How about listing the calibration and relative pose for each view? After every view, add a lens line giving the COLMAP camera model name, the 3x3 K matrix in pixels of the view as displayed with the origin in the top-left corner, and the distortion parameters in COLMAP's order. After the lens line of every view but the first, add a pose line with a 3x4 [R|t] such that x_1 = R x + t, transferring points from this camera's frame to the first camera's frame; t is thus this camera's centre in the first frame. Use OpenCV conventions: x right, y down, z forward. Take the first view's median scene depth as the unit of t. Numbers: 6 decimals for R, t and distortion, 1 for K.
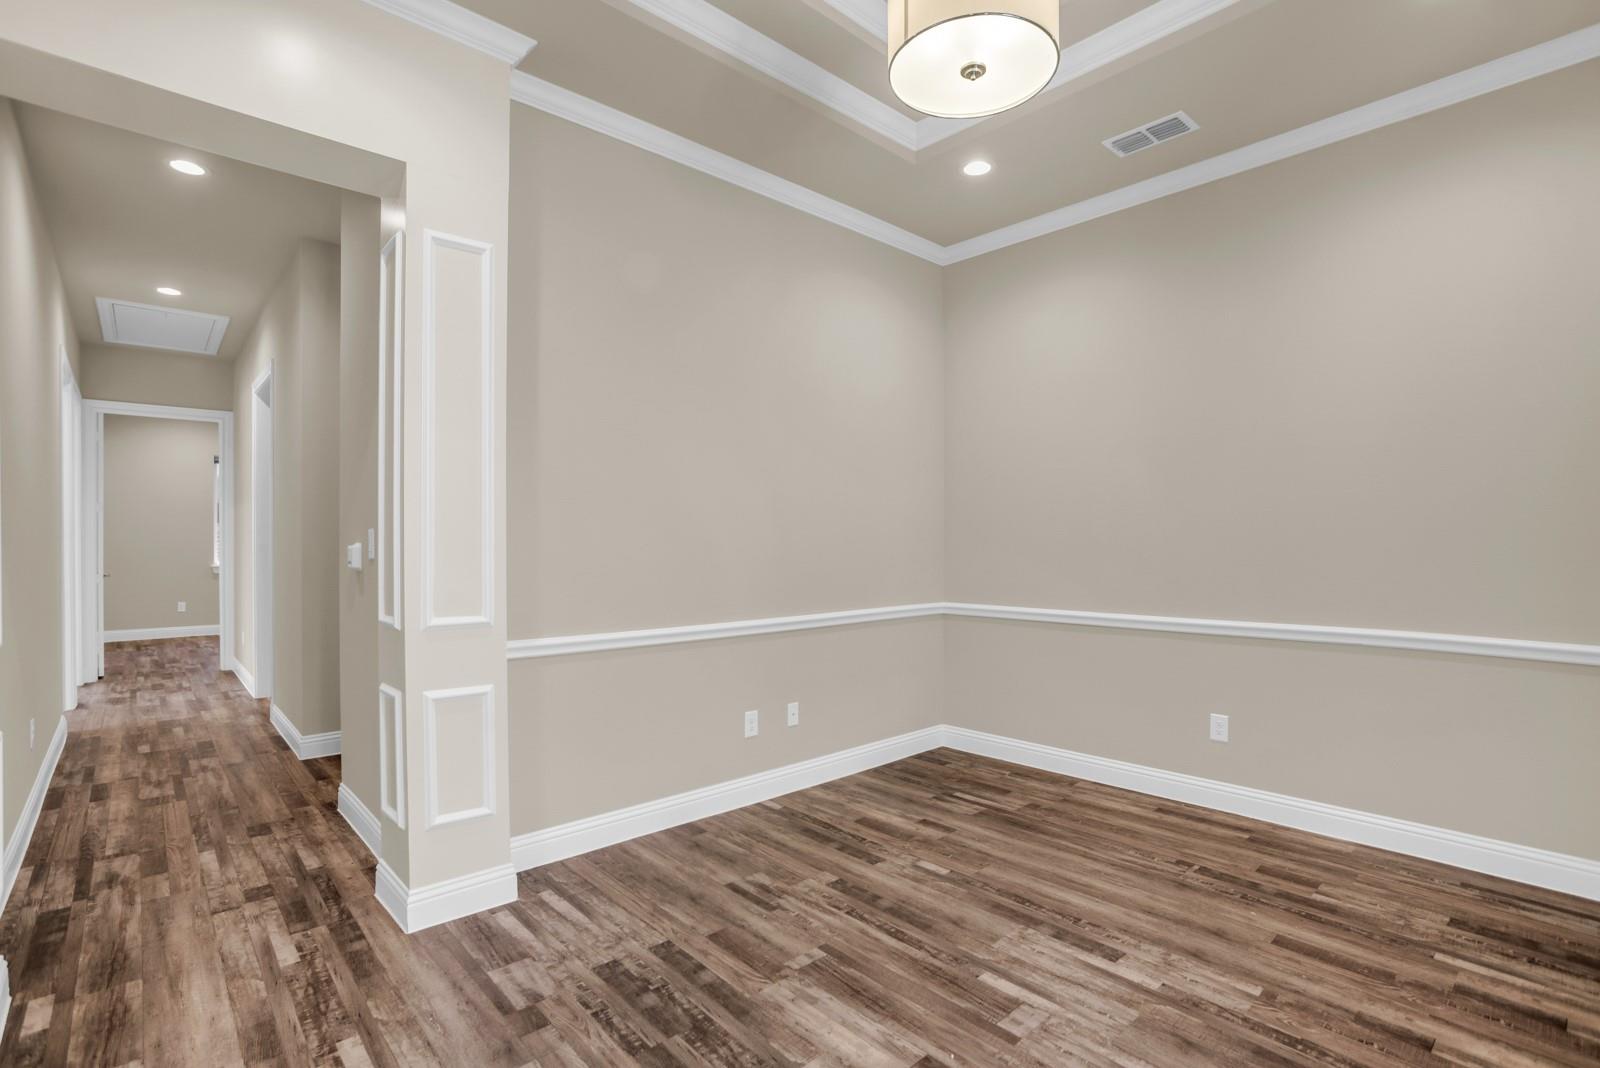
lens RADIAL K [[763.2, 0, 800.0], [0, 763.2, 534.0], [0, 0, 1]] dist [-0.064439, 0.024696]
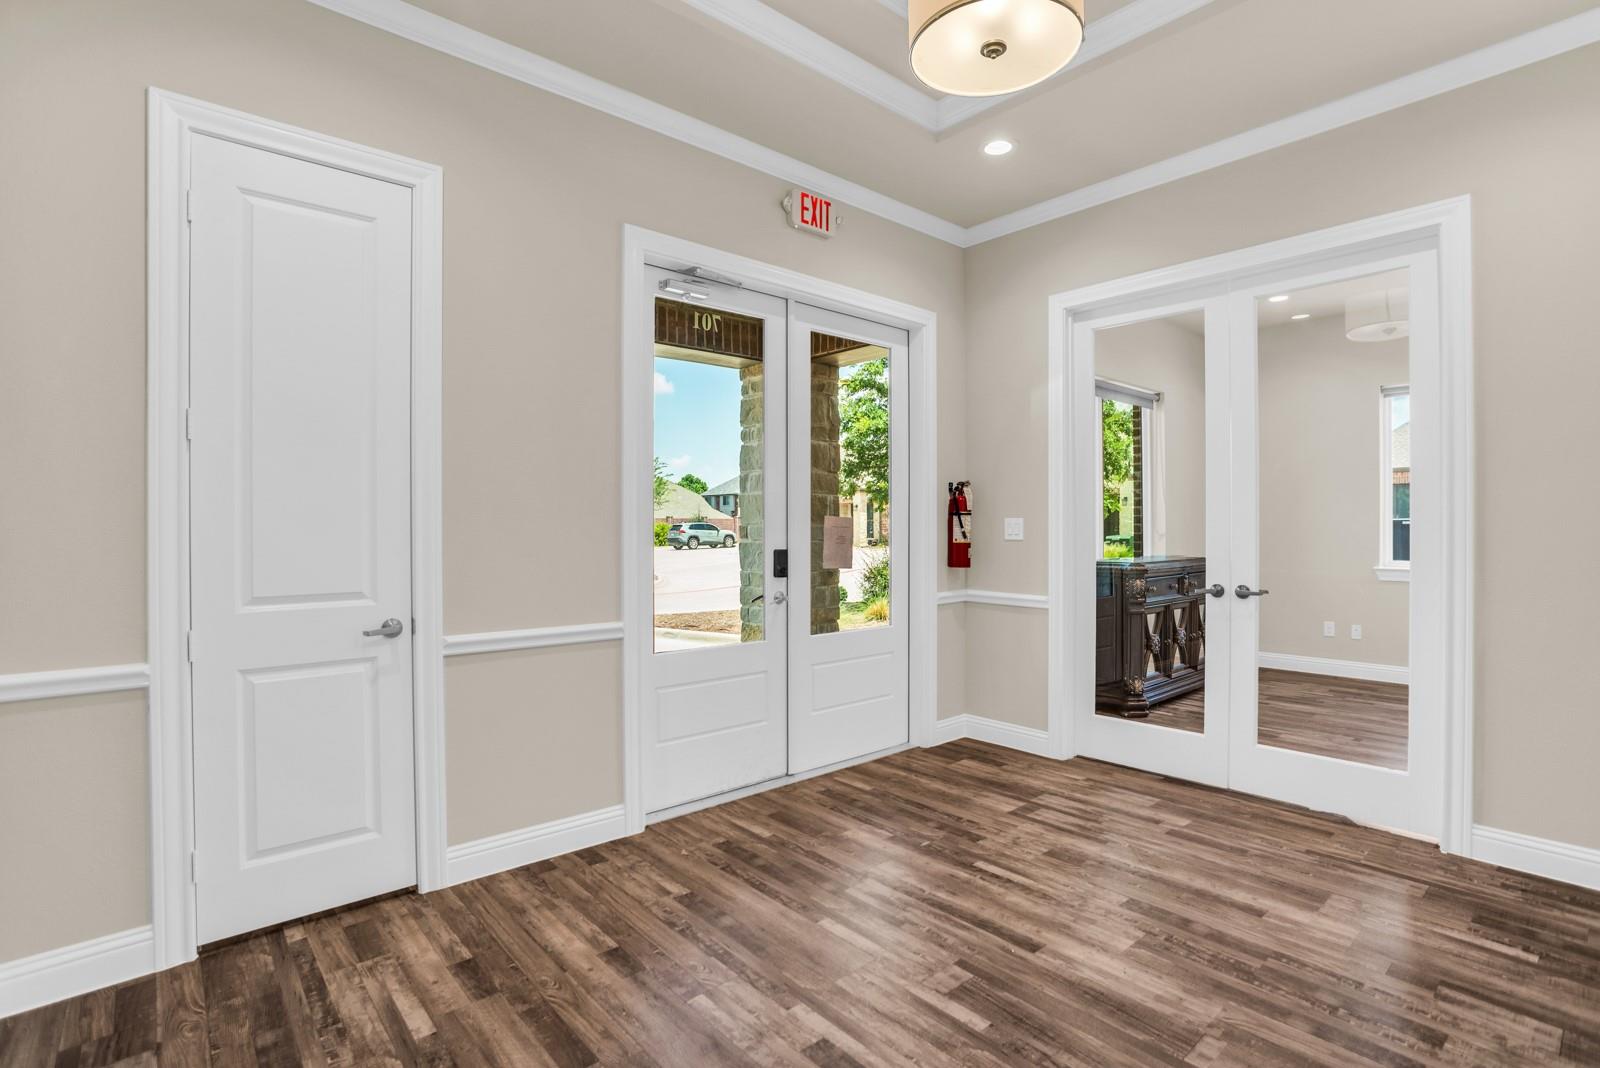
lens RADIAL K [[763.2, 0, 800.0], [0, 763.2, 534.0], [0, 0, 1]] dist [-0.064439, 0.024696]
pose [[-0.999601, 0.004379, 0.027918, 0.372469], [0.004453, 0.999987, 0.002604, 0.008728], [-0.027907, 0.002727, -0.999607, 1.606904]]
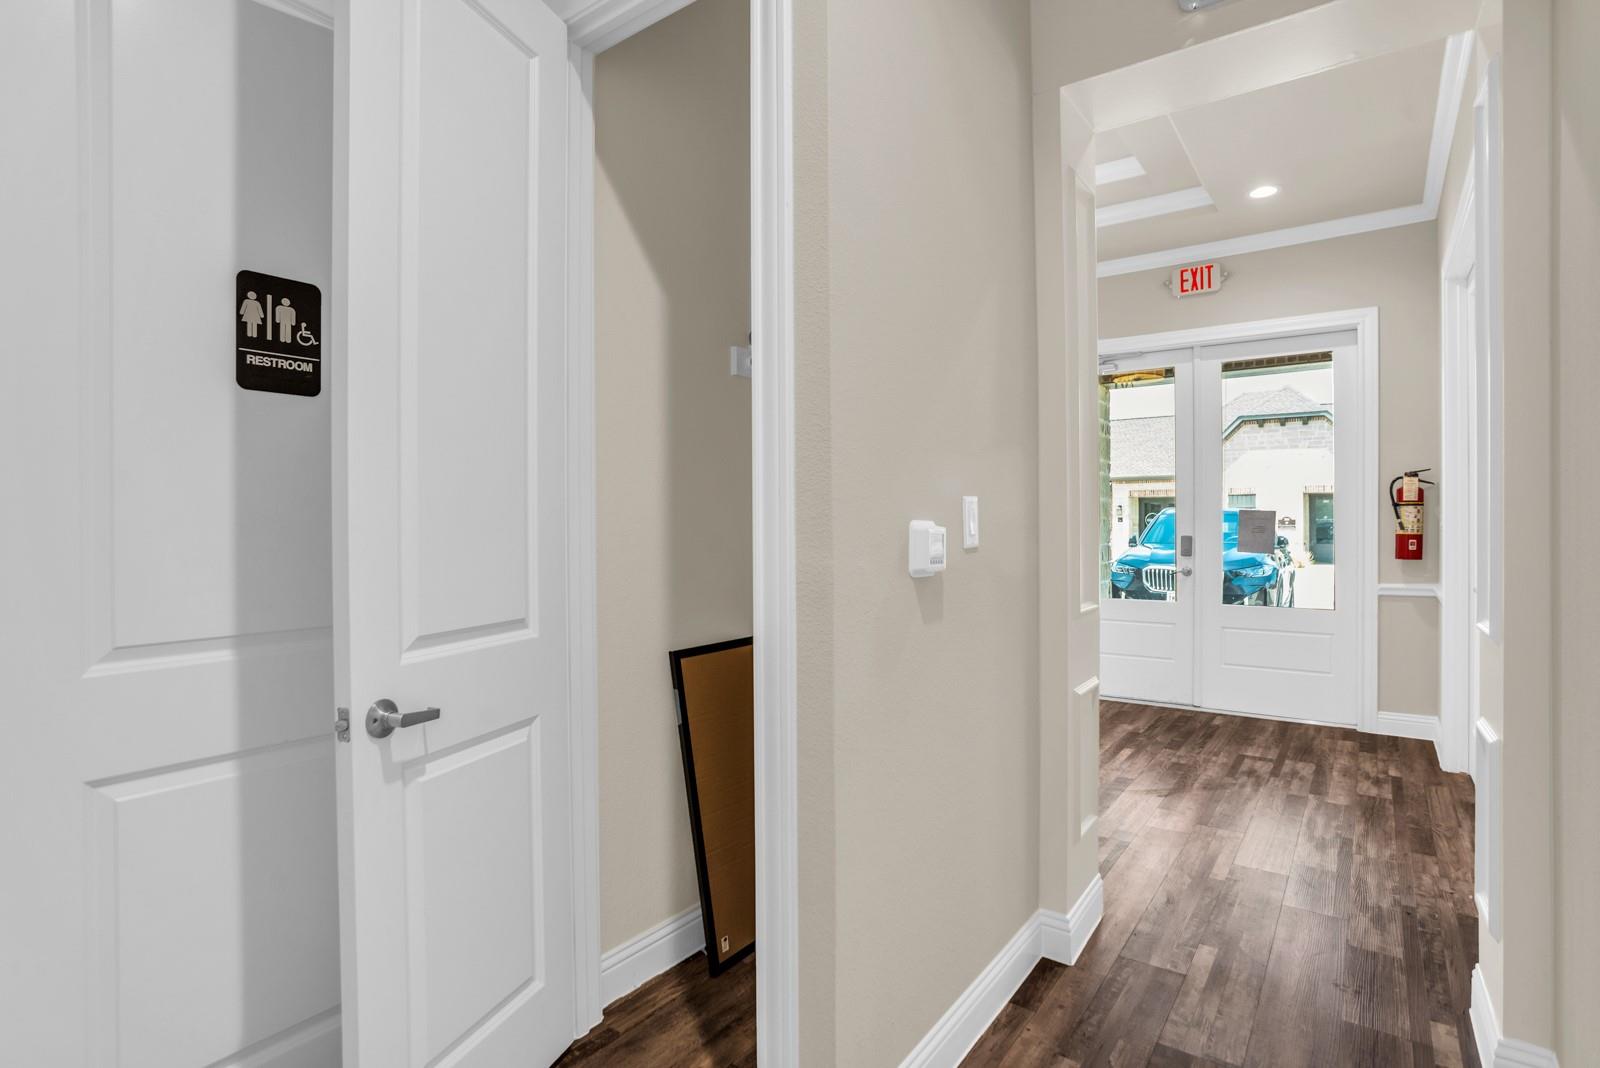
lens RADIAL K [[799.3, 0, 800.0], [0, 799.3, 534.0], [0, 0, 1]] dist [-0.063864, 0.029296]
pose [[-0.199872, -0.009621, 0.979775, -1.403230], [0.003226, 0.999940, 0.010477, 0.012297], [-0.979817, 0.005255, -0.199829, 1.527143]]
